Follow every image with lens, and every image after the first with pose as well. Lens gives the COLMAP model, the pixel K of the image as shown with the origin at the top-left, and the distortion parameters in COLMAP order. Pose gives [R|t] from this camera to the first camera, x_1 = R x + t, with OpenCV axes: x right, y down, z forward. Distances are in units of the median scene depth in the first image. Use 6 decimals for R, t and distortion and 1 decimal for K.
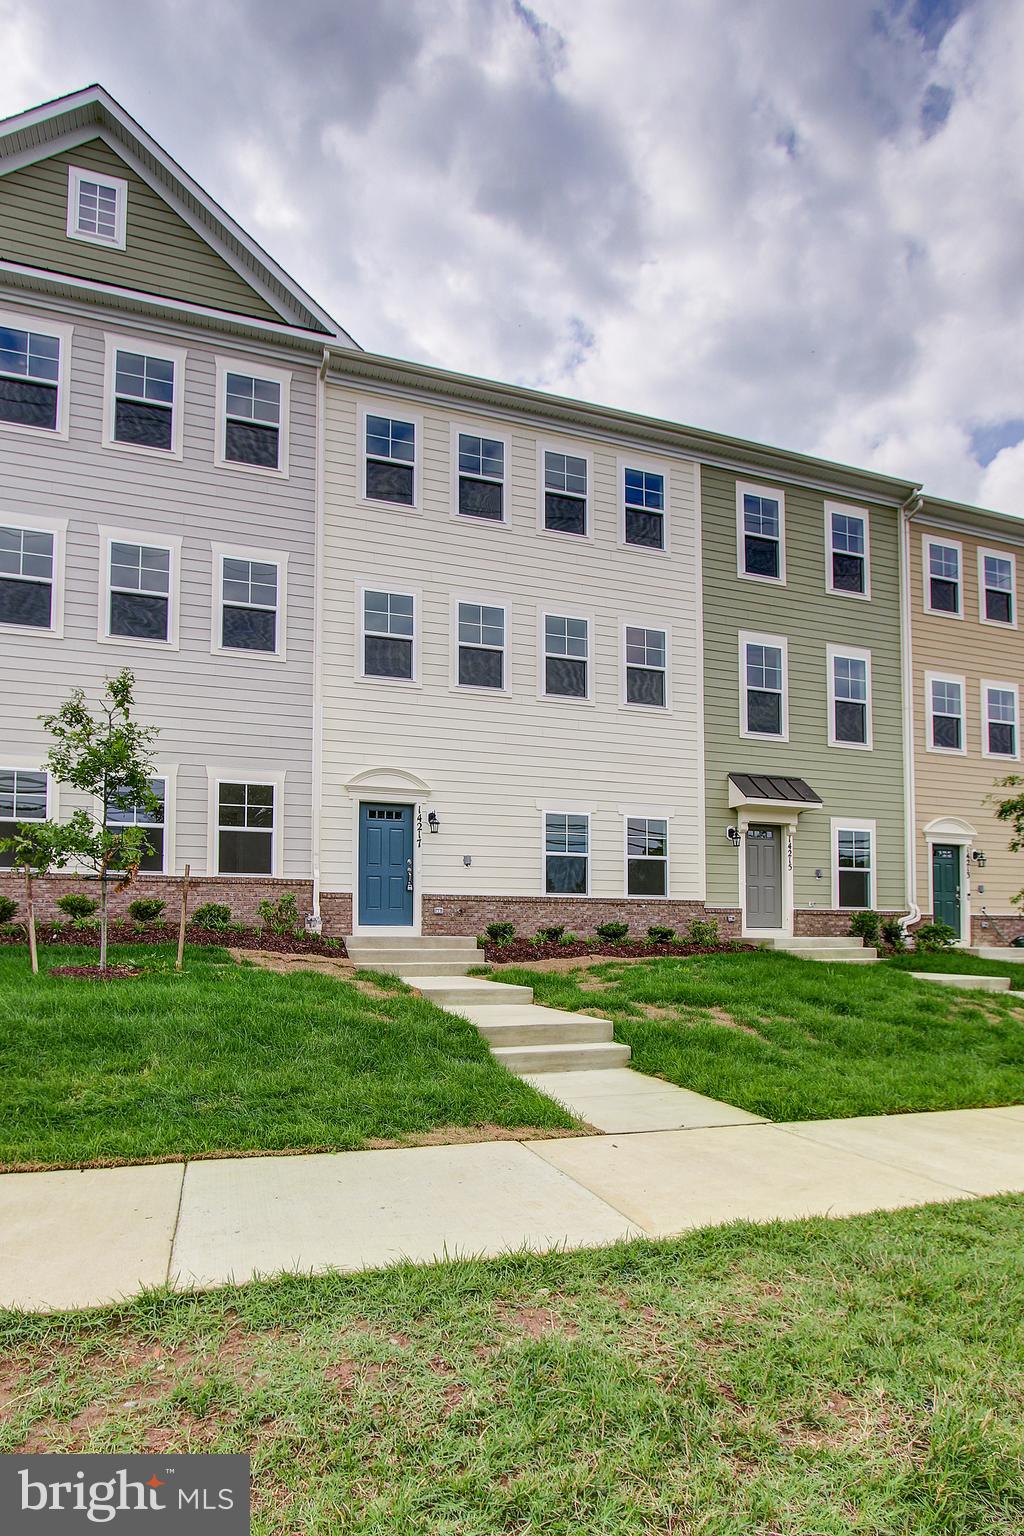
lens RADIAL K [[704.1, 0, 512.0], [0, 704.1, 768.0], [0, 0, 1]] dist [-0.001421, -0.000471]
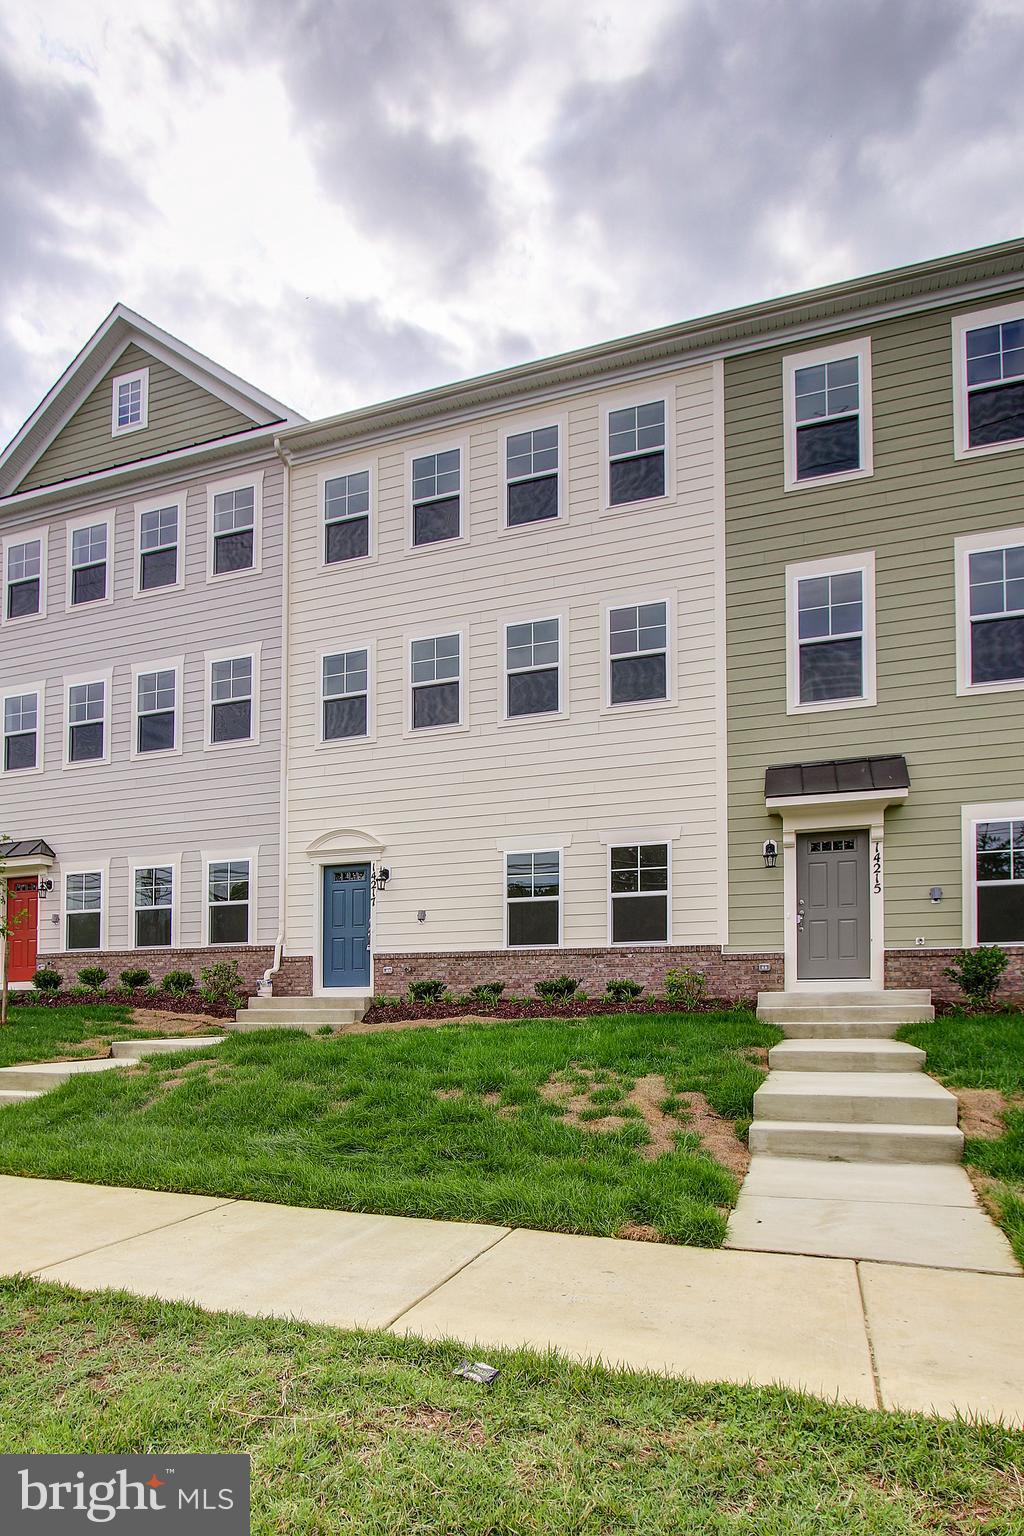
lens RADIAL K [[814.9, 0, 515.2], [0, 814.9, 804.0], [0, 0, 1]] dist [0.004347, 0.000938]
pose [[0.812403, -0.146285, -0.564448, 0.629471], [0.147816, 0.988066, -0.043322, 0.047185], [0.564049, -0.048240, 0.824331, 0.174106]]
